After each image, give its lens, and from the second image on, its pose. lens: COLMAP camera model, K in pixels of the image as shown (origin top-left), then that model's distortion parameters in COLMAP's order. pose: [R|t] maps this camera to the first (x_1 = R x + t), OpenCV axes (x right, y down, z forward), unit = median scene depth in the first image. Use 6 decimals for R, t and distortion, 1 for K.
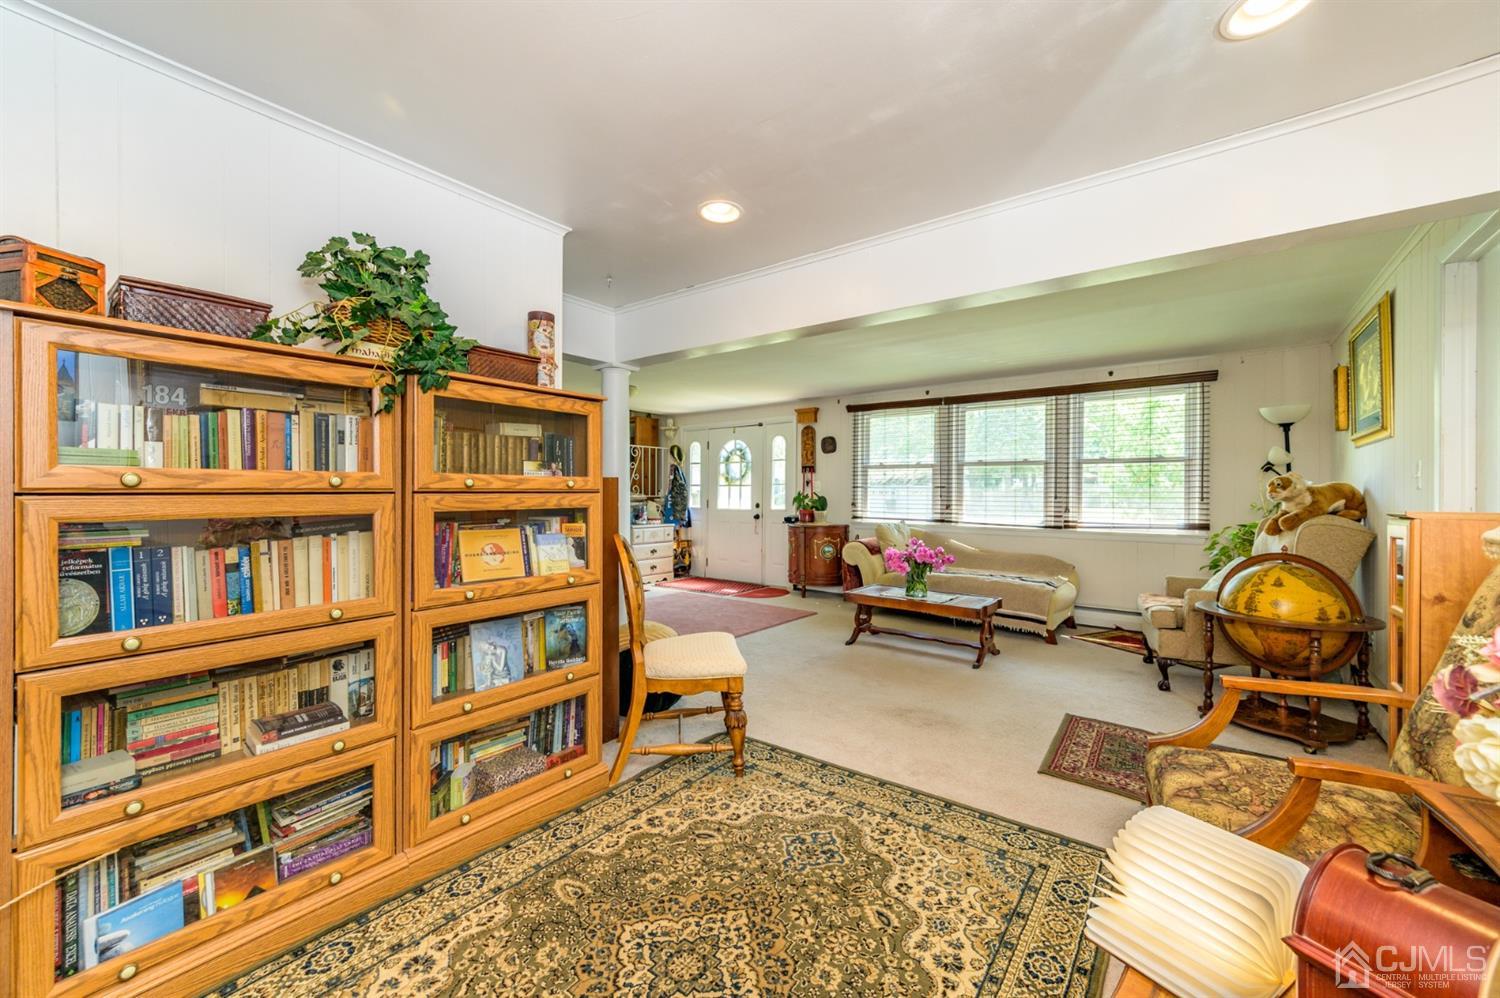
lens RADIAL K [[590.4, 0, 740.5], [0, 590.4, 490.4], [0, 0, 1]] dist [-0.001253, 0.000761]
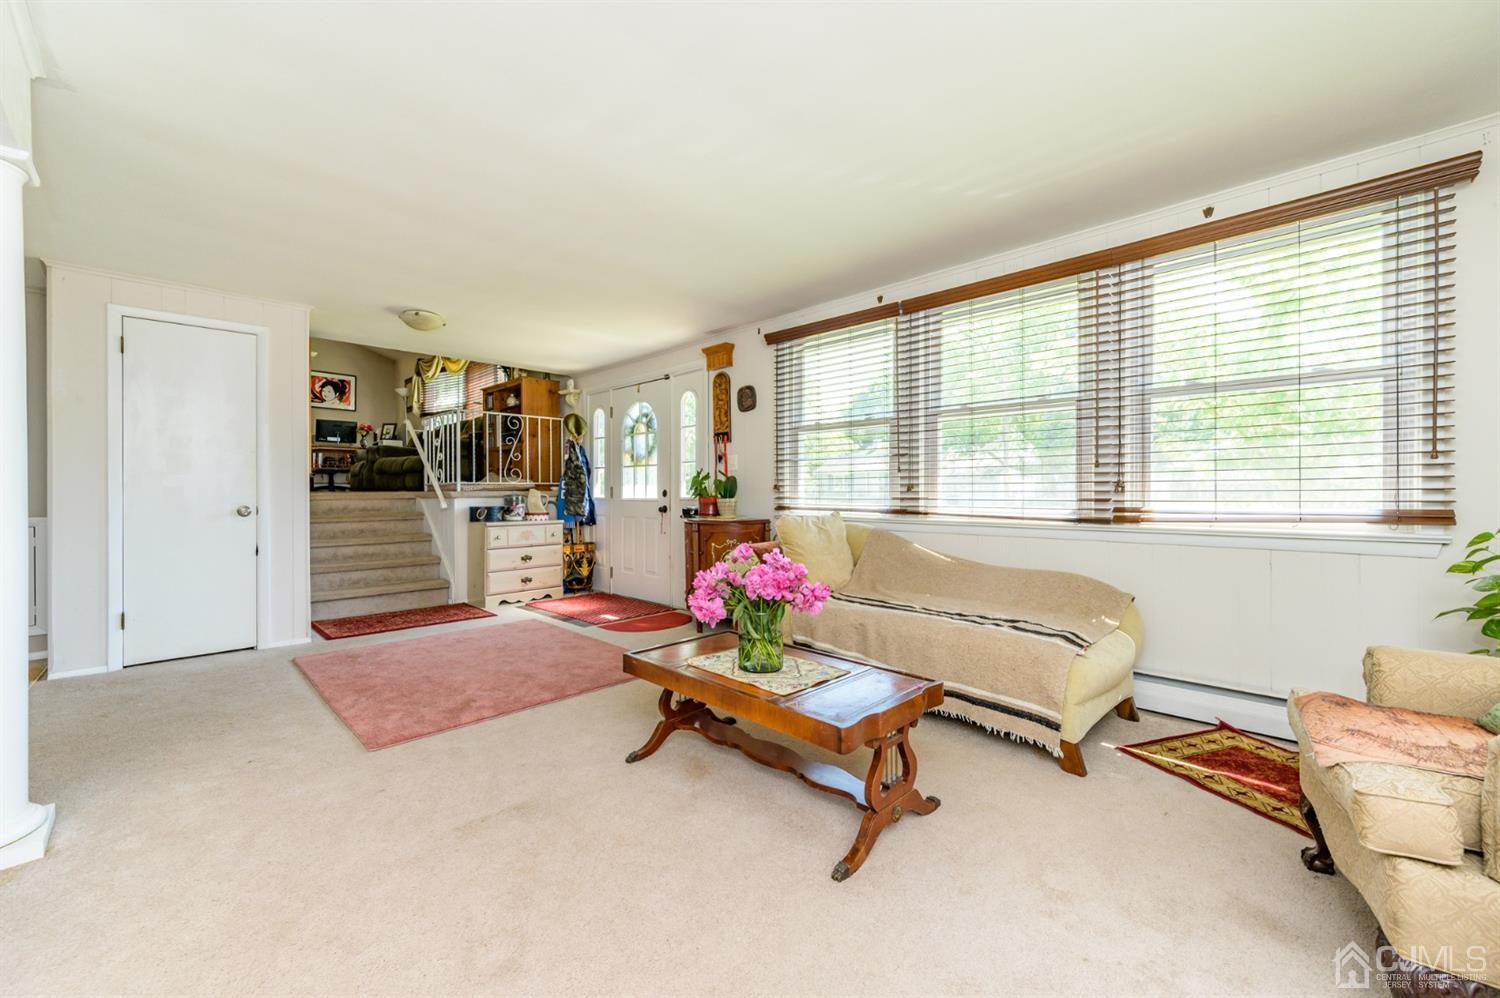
lens RADIAL K [[590.4, 0, 743.6], [0, 590.4, 496.0], [0, 0, 1]] dist [-0.001253, 0.000761]
pose [[0.994134, -0.009646, -0.107723, 0.240253], [0.010947, 0.999874, 0.011486, 0.026669], [0.107599, -0.012598, 0.994115, 0.382921]]
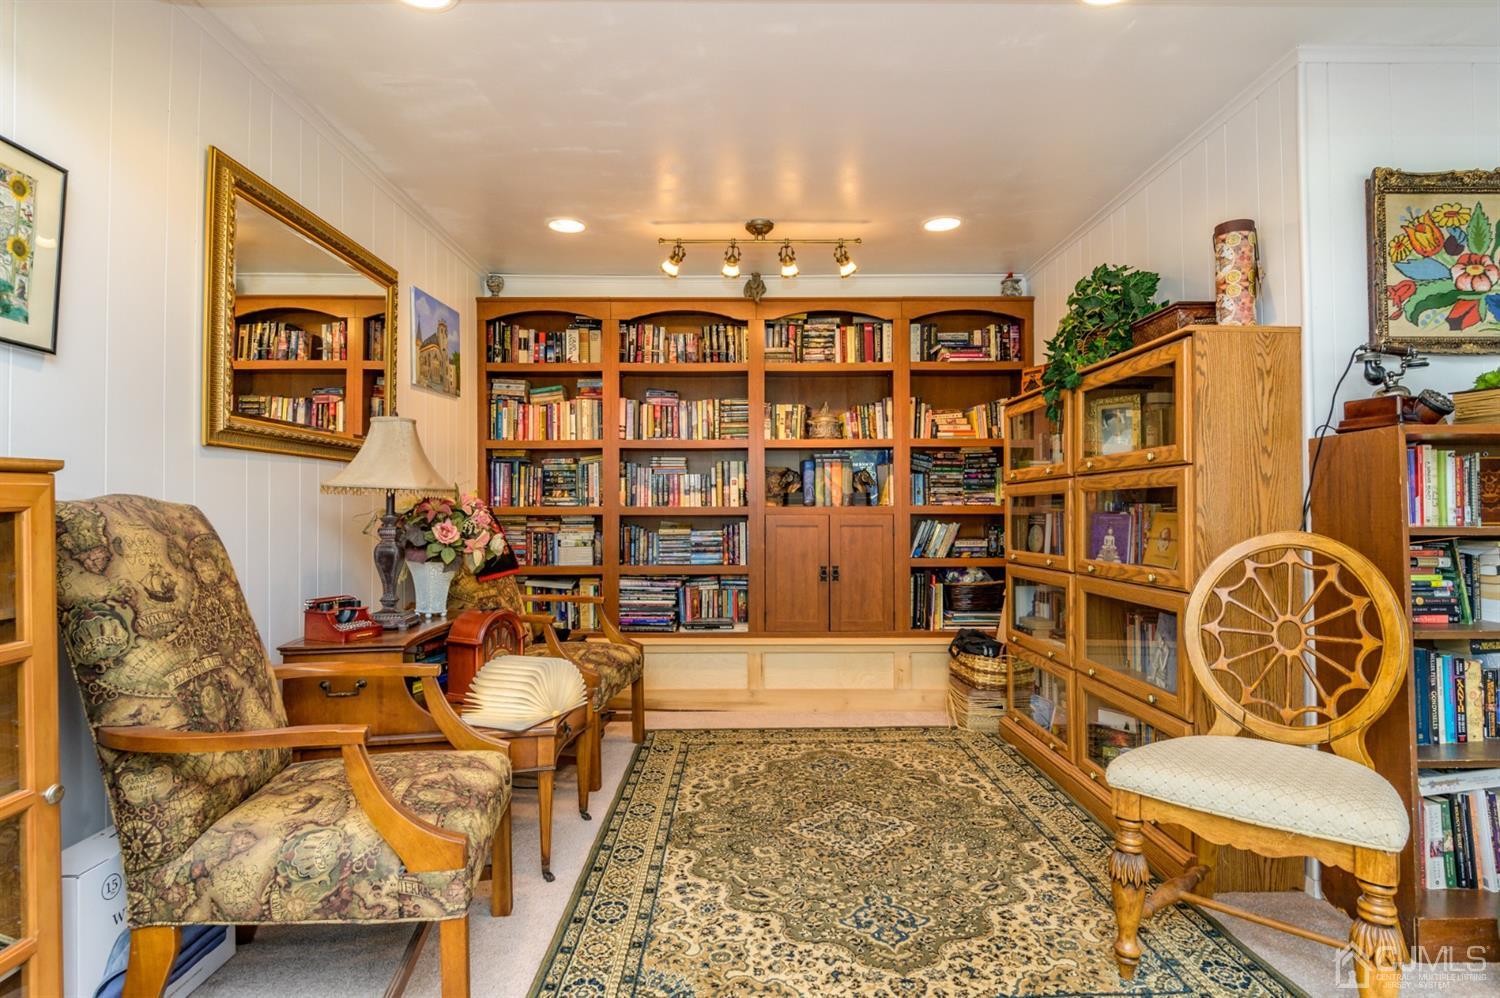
lens RADIAL K [[779.1, 0, 750.4], [0, 779.1, 493.3], [0, 0, 1]] dist [-0.004176, -0.001695]
pose [[-0.779715, -0.016838, -0.625908, 0.271007], [0.000979, 0.999604, -0.028110, 0.023557], [0.626134, -0.022531, -0.779390, 0.508418]]
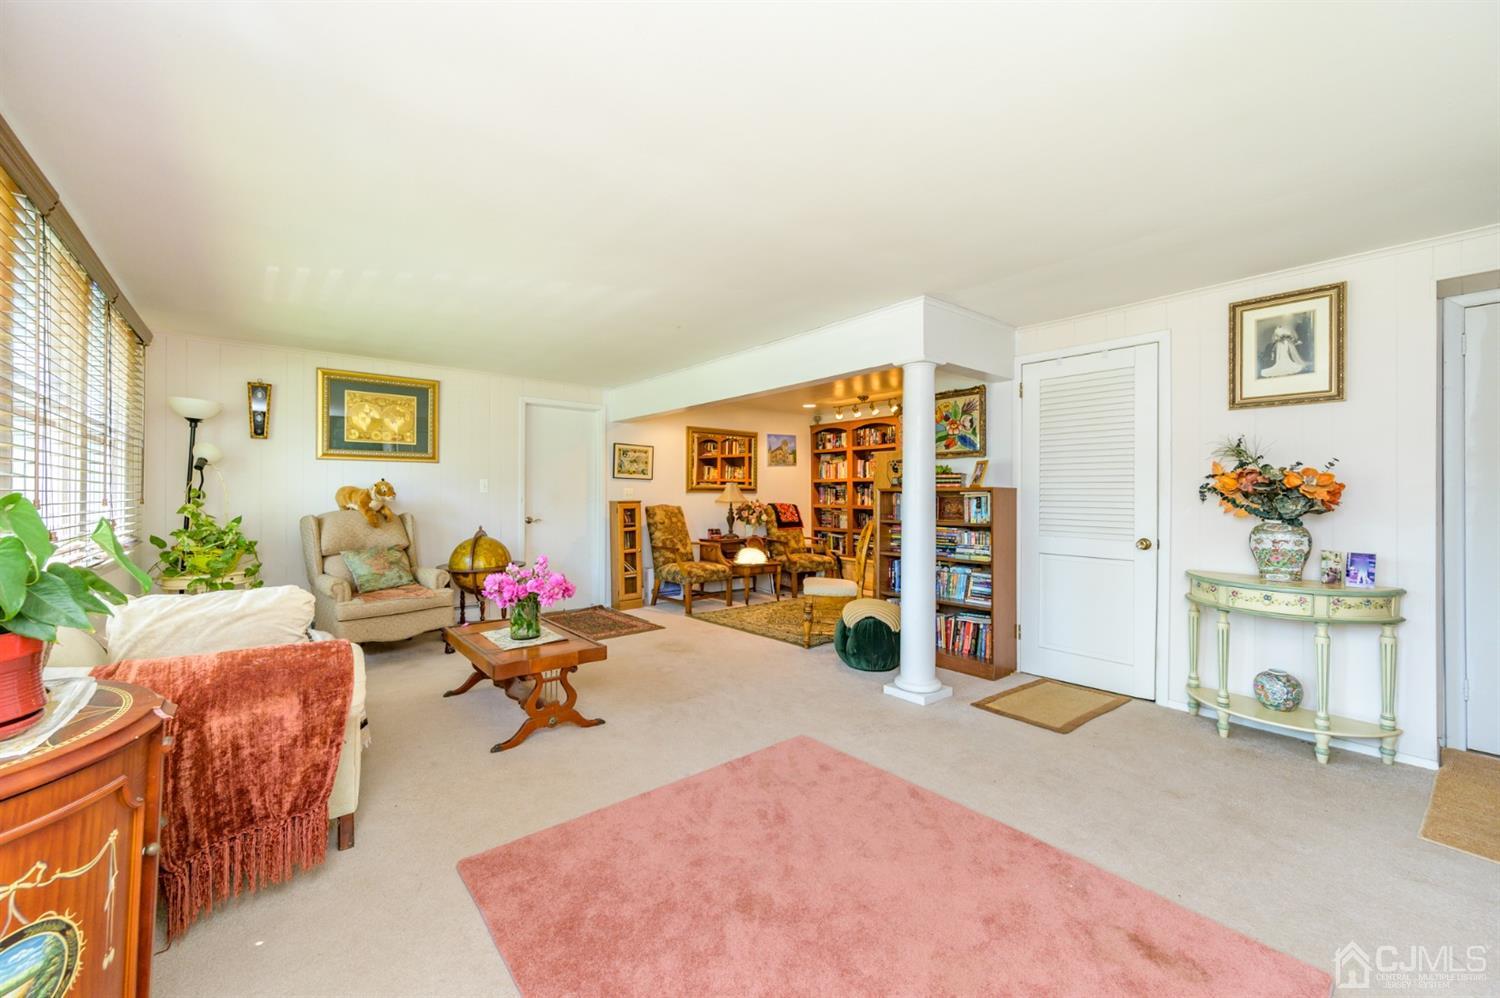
lens RADIAL K [[590.4, 0, 745.1], [0, 590.4, 493.6], [0, 0, 1]] dist [-0.001253, 0.000761]
pose [[-0.976885, -0.009239, 0.213568, -0.085546], [-0.011109, 0.999910, -0.007554, 0.004223], [-0.213479, -0.009752, -0.976899, 1.152885]]
